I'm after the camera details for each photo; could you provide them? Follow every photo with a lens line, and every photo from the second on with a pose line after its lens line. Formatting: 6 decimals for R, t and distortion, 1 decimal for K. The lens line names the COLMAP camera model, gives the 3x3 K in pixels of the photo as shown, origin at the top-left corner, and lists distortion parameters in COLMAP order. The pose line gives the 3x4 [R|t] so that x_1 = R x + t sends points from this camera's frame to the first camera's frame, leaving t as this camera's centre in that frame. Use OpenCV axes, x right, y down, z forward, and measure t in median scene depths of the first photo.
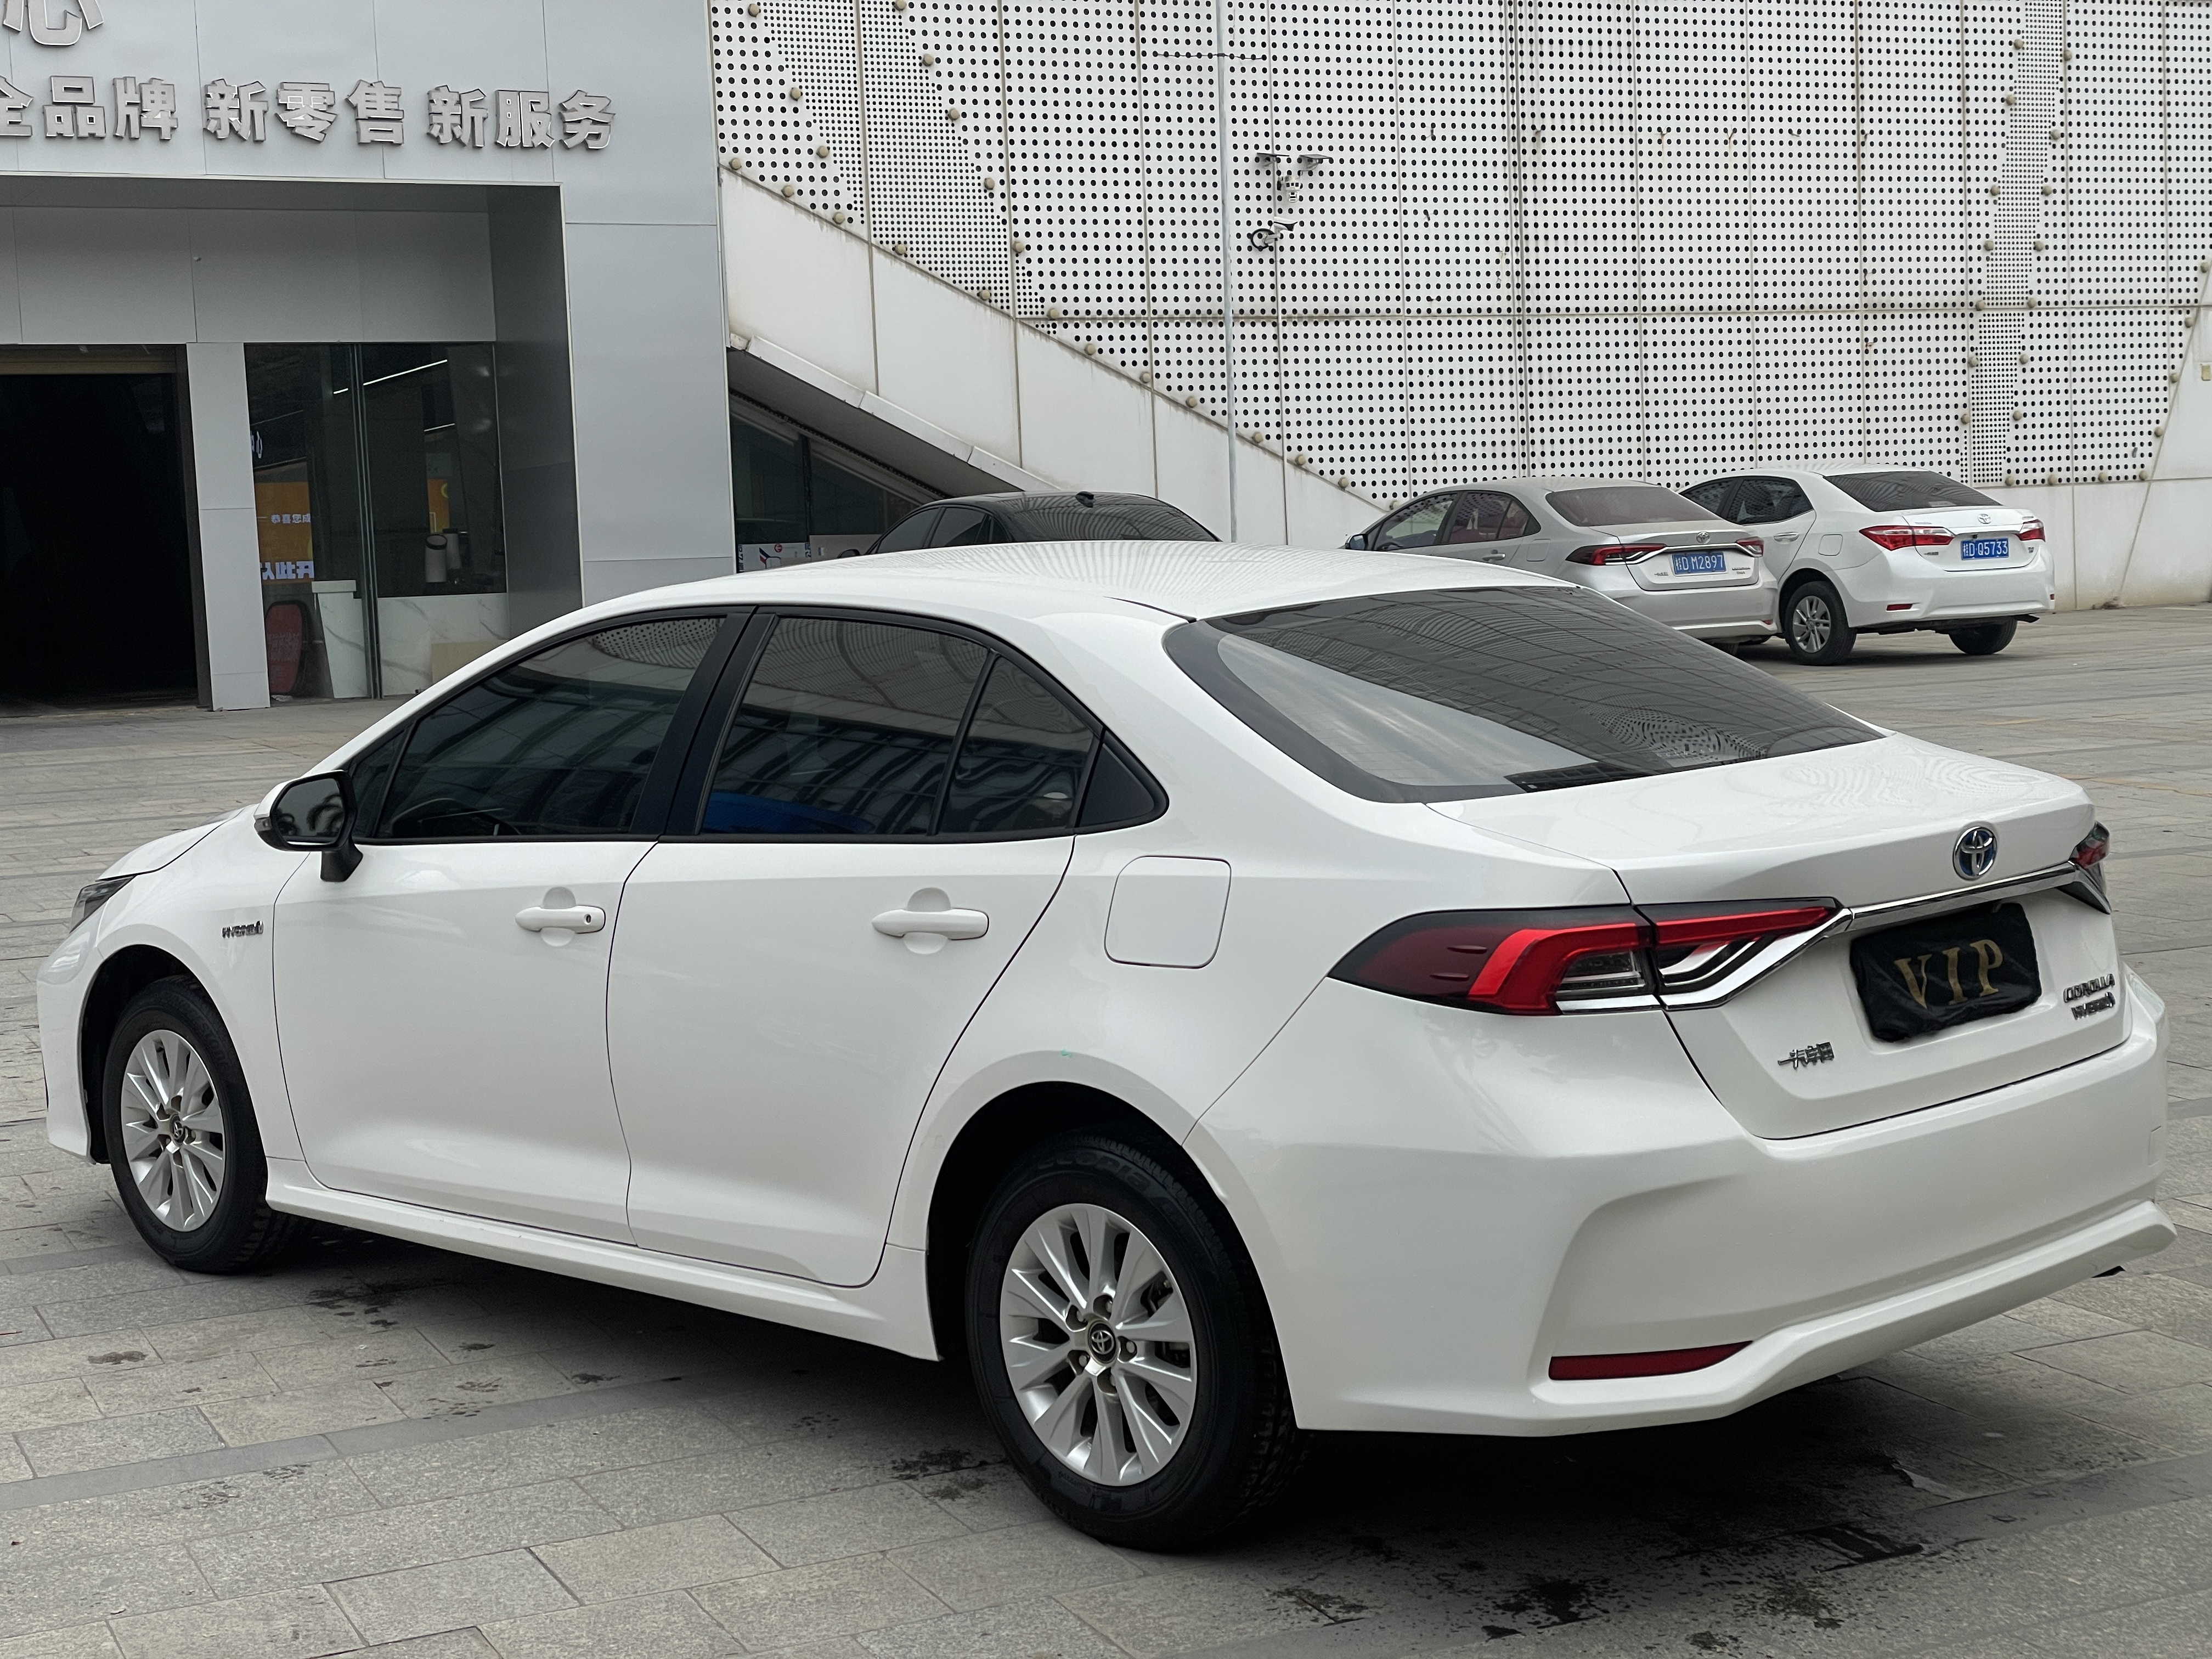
lens RADIAL K [[3288.7, 0, 1115.9], [0, 3288.7, 831.0], [0, 0, 1]] dist [0.105028, 0.000000]
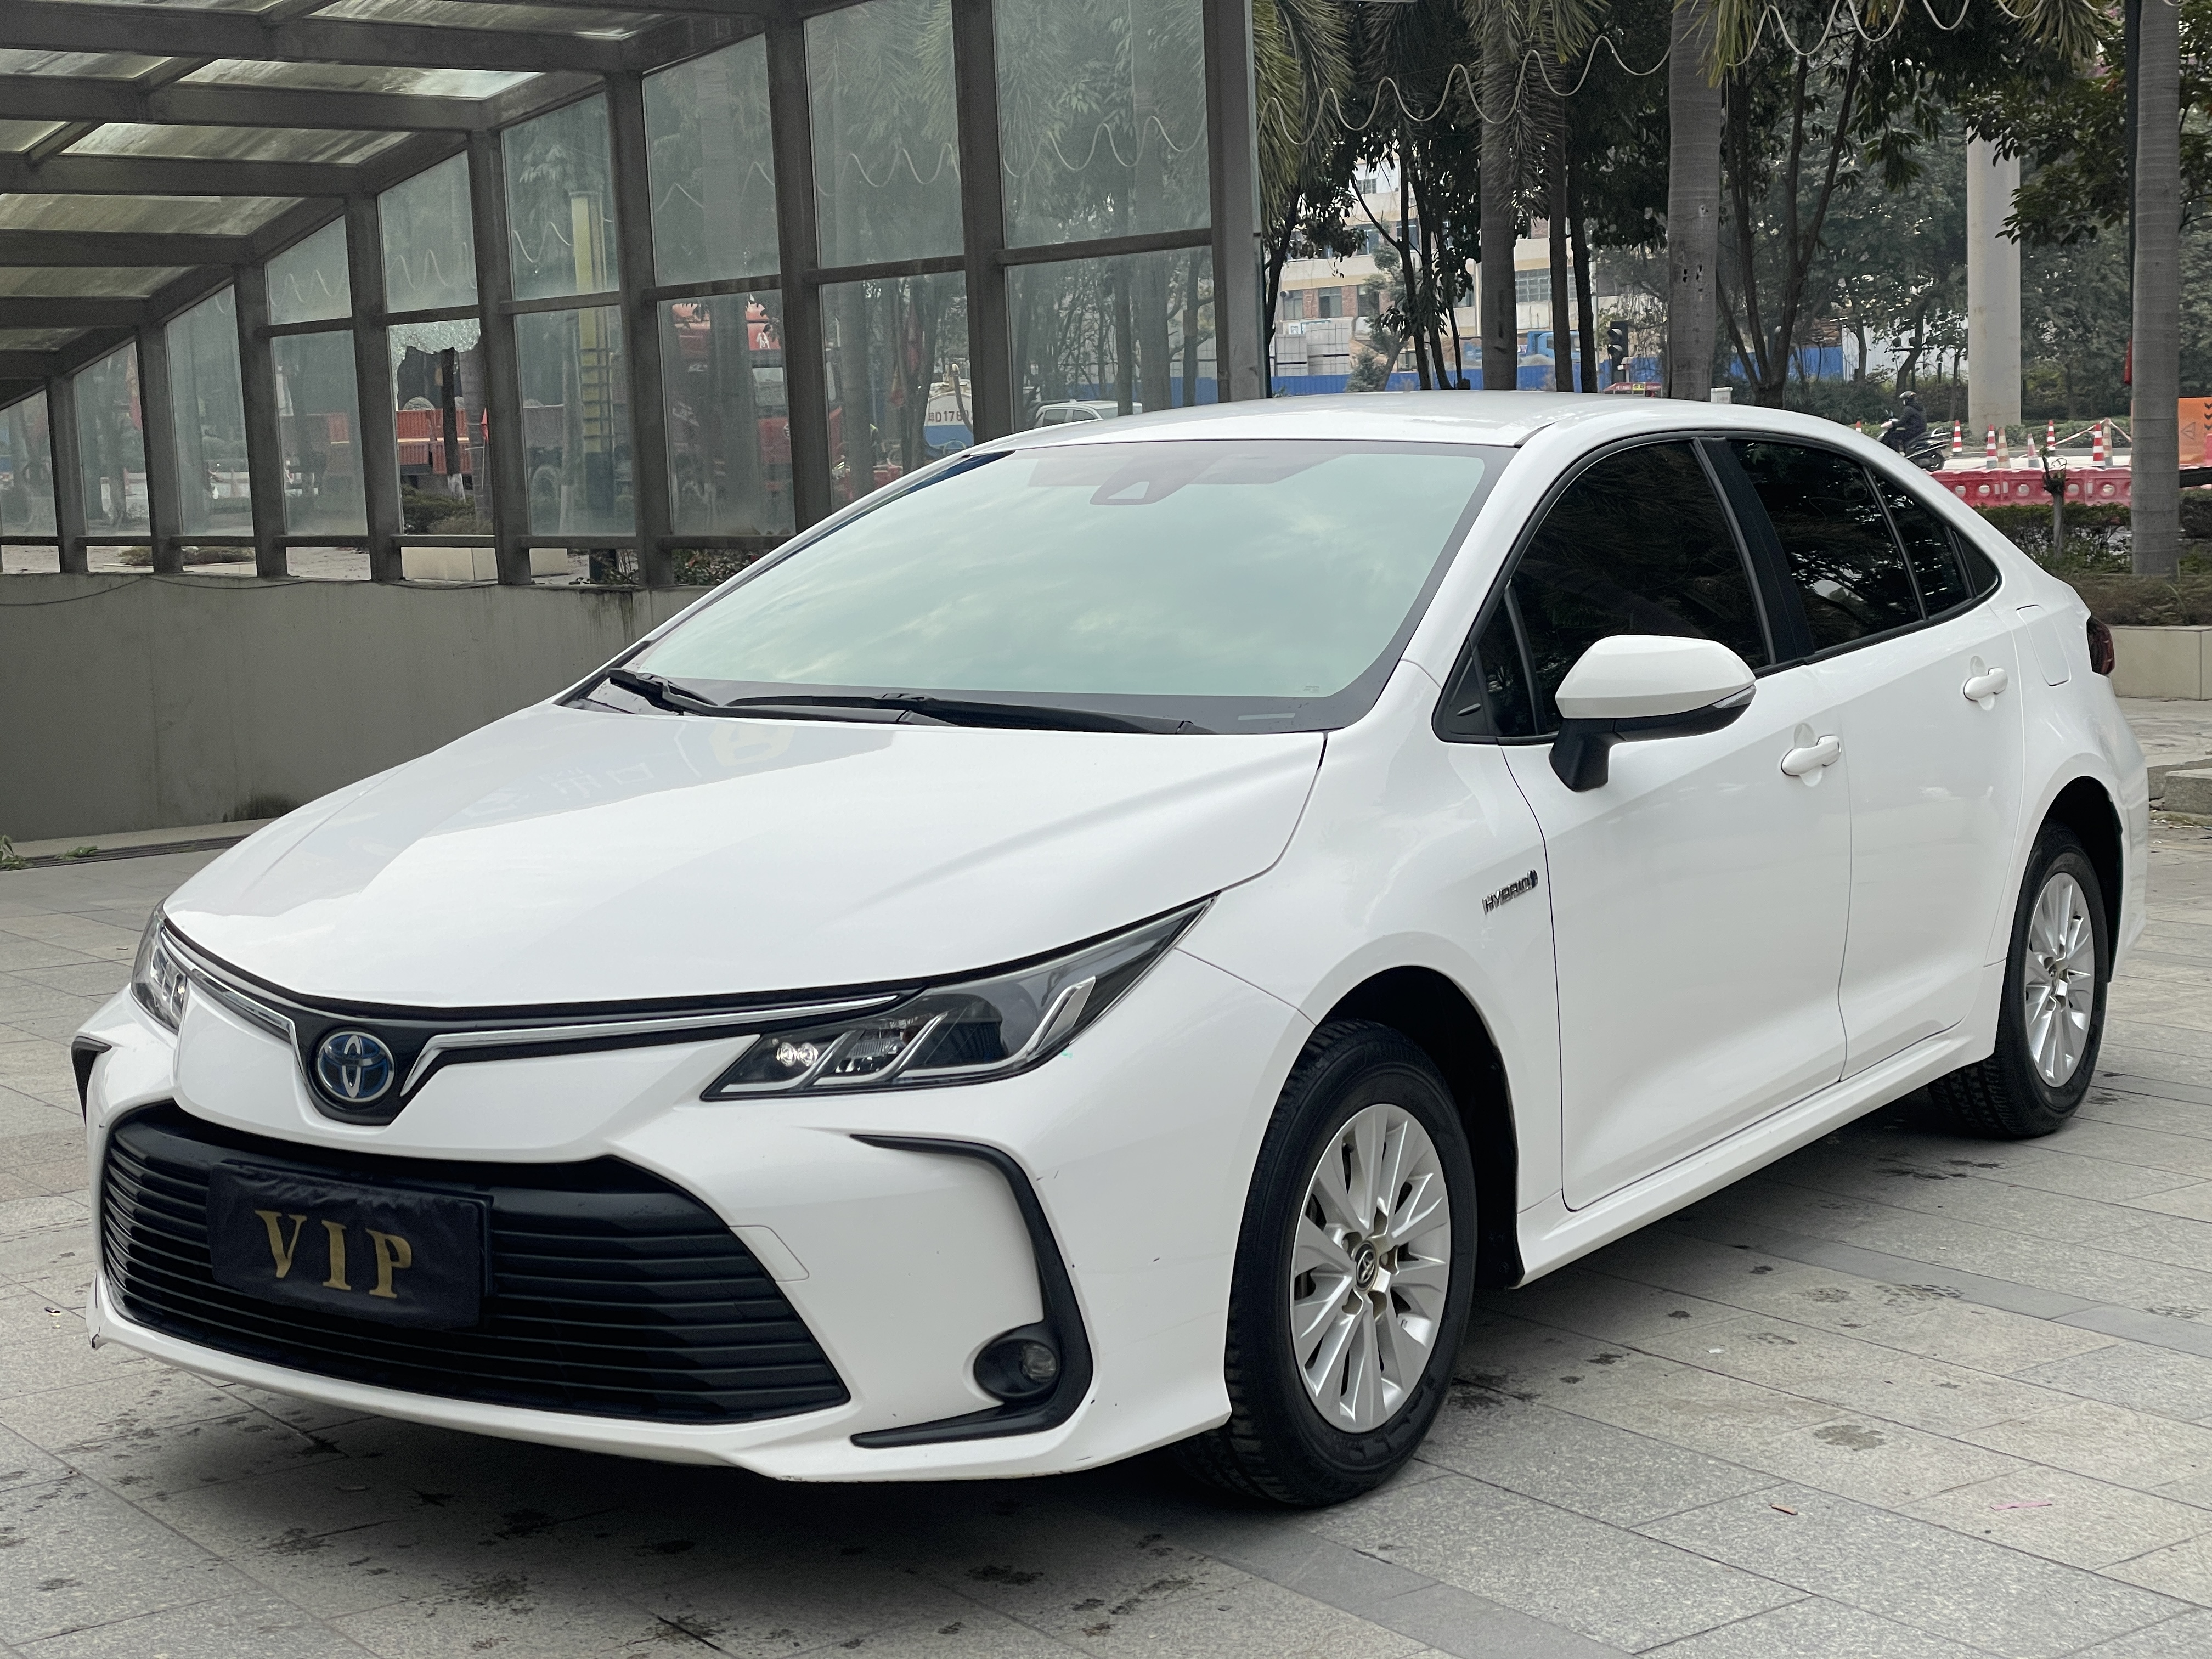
lens RADIAL K [[3288.7, 0, 1129.7], [0, 3288.7, 826.3], [0, 0, 1]] dist [0.105028, 0.000000]
pose [[-0.212254, -0.062709, 0.975200, -1.263119], [0.129329, 0.987358, 0.091640, -0.077955], [-0.968619, 0.145573, -0.201461, 1.677414]]
